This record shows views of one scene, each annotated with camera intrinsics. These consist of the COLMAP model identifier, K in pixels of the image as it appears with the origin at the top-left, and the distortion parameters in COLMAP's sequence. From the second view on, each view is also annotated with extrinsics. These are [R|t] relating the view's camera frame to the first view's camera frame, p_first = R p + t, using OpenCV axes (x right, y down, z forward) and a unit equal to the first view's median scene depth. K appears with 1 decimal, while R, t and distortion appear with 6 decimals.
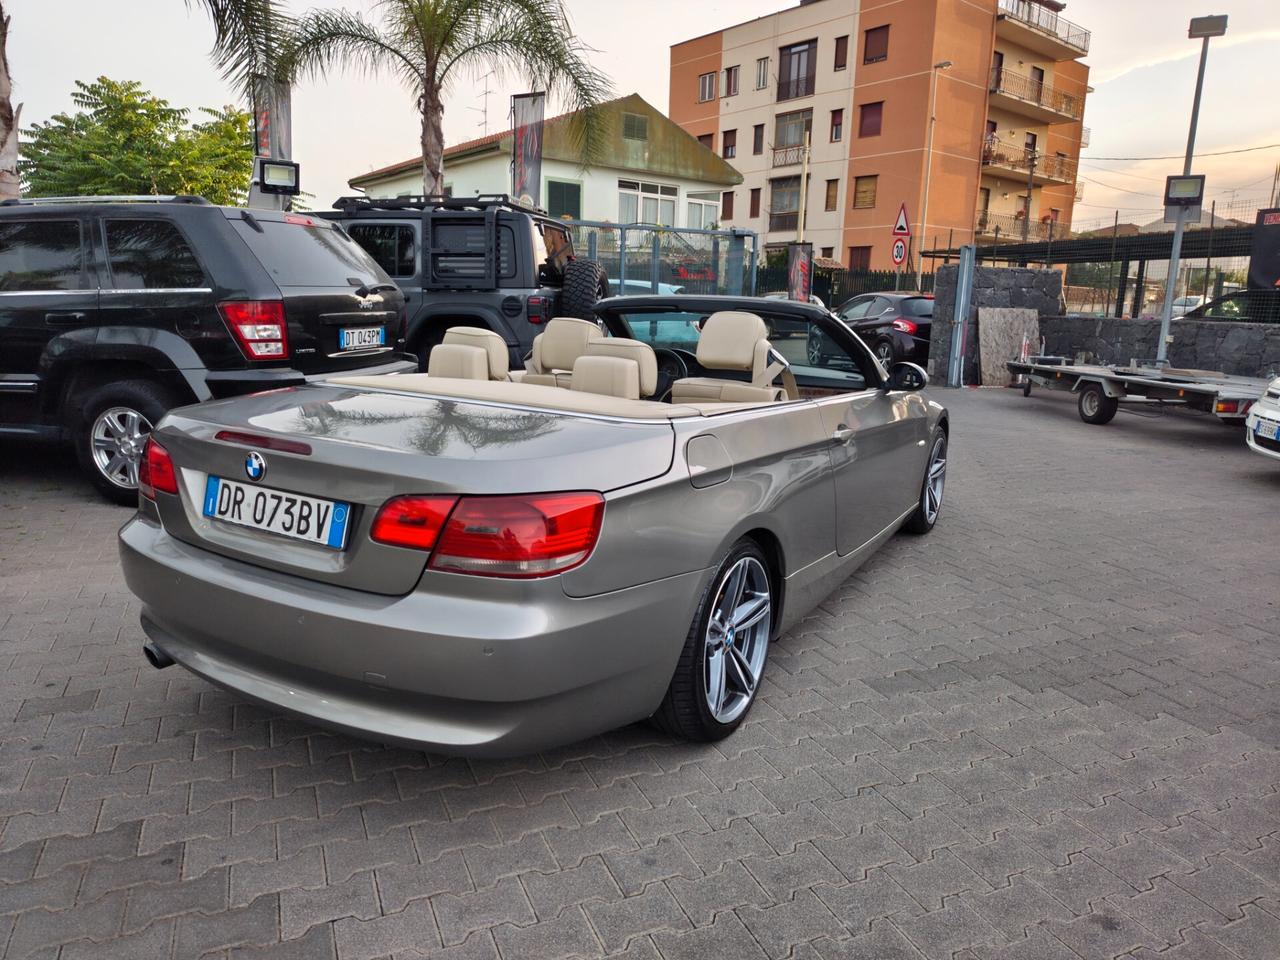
lens RADIAL K [[854.9, 0, 642.5], [0, 854.9, 488.7], [0, 0, 1]] dist [0.020556, -0.028431]
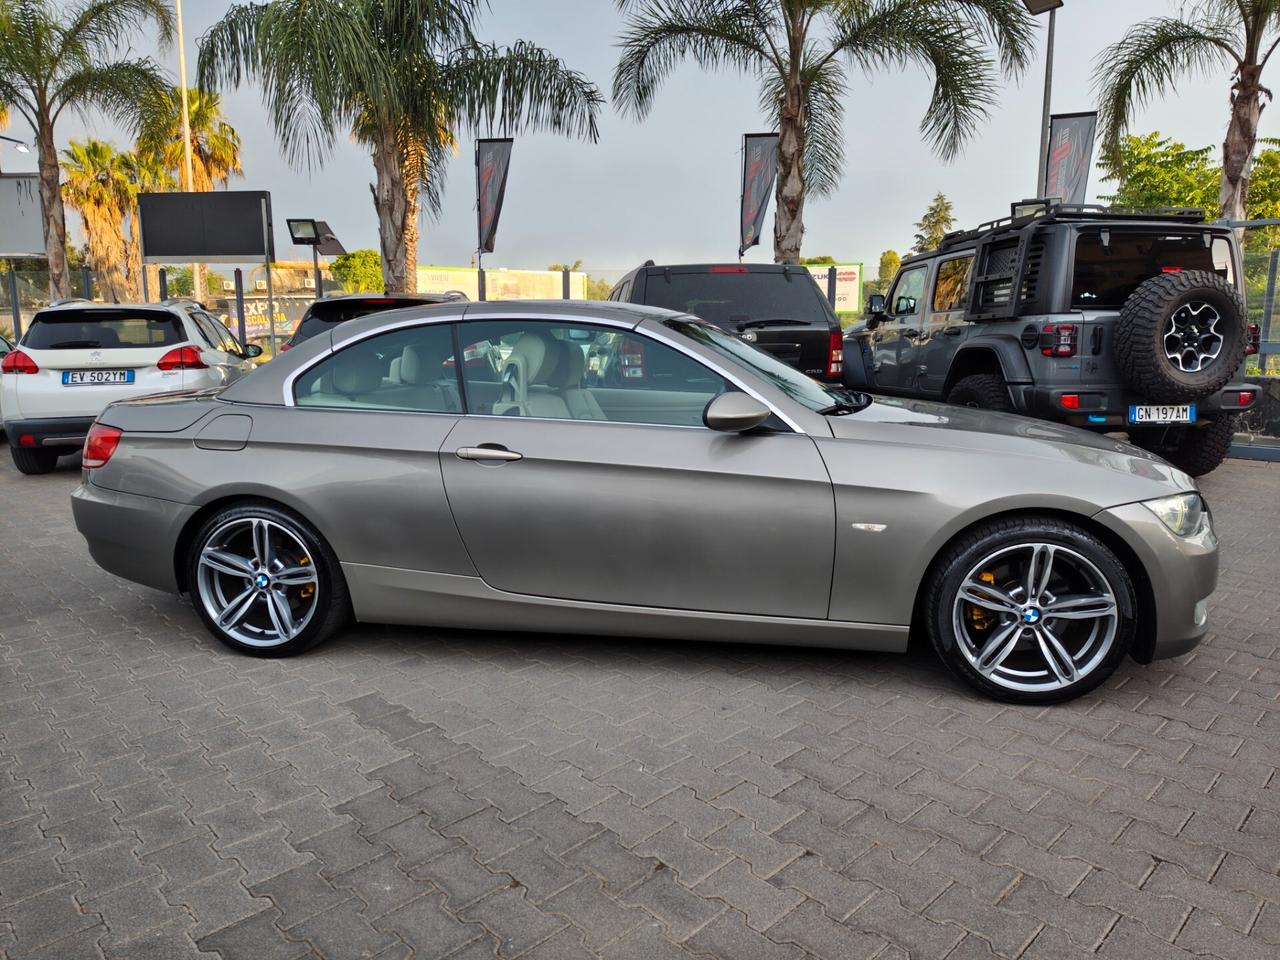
lens RADIAL K [[852.5, 0, 645.5], [0, 852.5, 477.9], [0, 0, 1]] dist [0.039472, -0.052587]
pose [[0.350832, 0.128757, -0.927544, 0.460810], [-0.191562, 0.979424, 0.063502, -0.051673], [0.916635, 0.155404, 0.368278, 0.325445]]
